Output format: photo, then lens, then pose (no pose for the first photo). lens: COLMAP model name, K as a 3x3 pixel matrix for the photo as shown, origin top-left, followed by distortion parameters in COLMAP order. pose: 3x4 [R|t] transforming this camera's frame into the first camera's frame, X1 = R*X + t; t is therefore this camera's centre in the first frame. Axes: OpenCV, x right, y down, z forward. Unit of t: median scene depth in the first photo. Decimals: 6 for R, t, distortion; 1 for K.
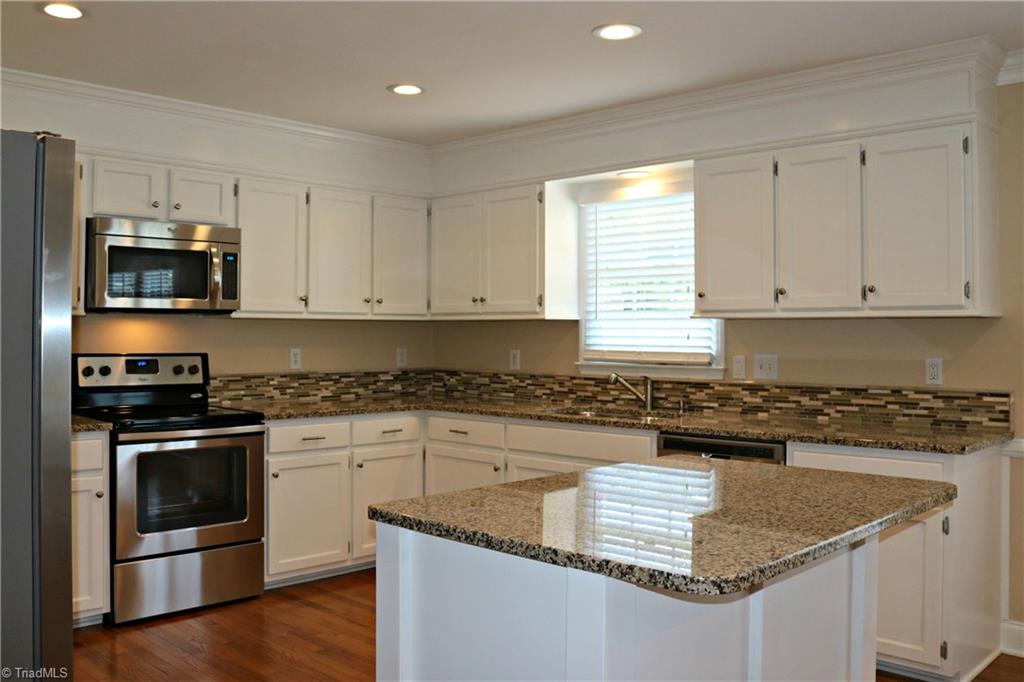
lens RADIAL K [[976.5, 0, 496.7], [0, 976.5, 317.2], [0, 0, 1]] dist [-0.074271, 0.000000]
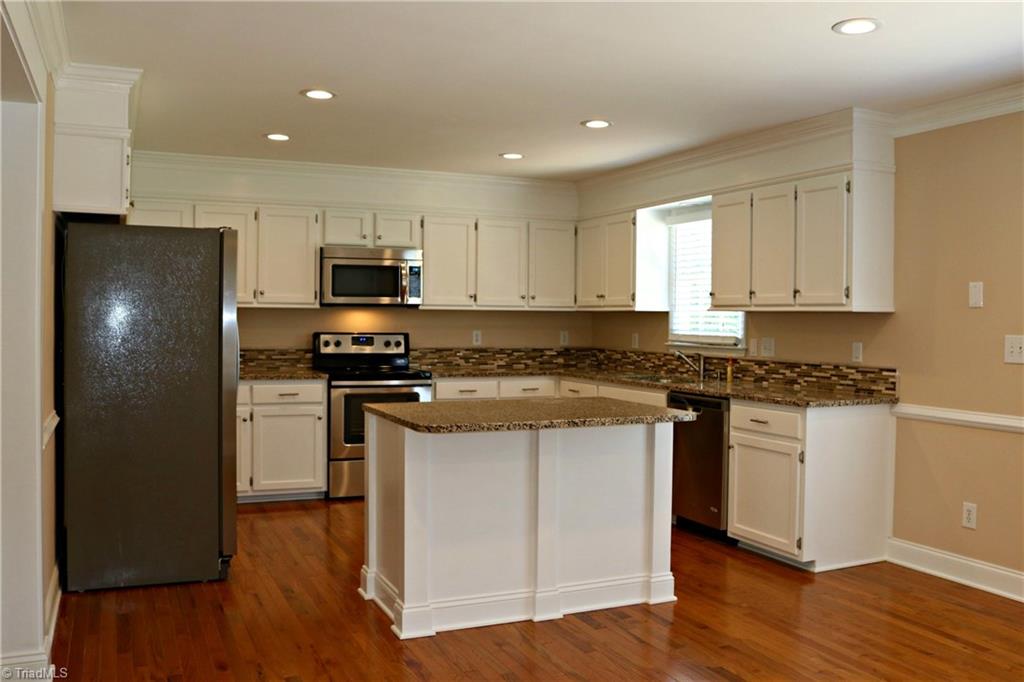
lens RADIAL K [[976.5, 0, 548.8], [0, 976.5, 339.2], [0, 0, 1]] dist [-0.074271, 0.000000]
pose [[0.939913, 0.013416, -0.341151, 0.433691], [-0.001028, 0.999334, 0.036468, -0.008839], [0.341413, -0.033926, 0.939301, -0.350257]]
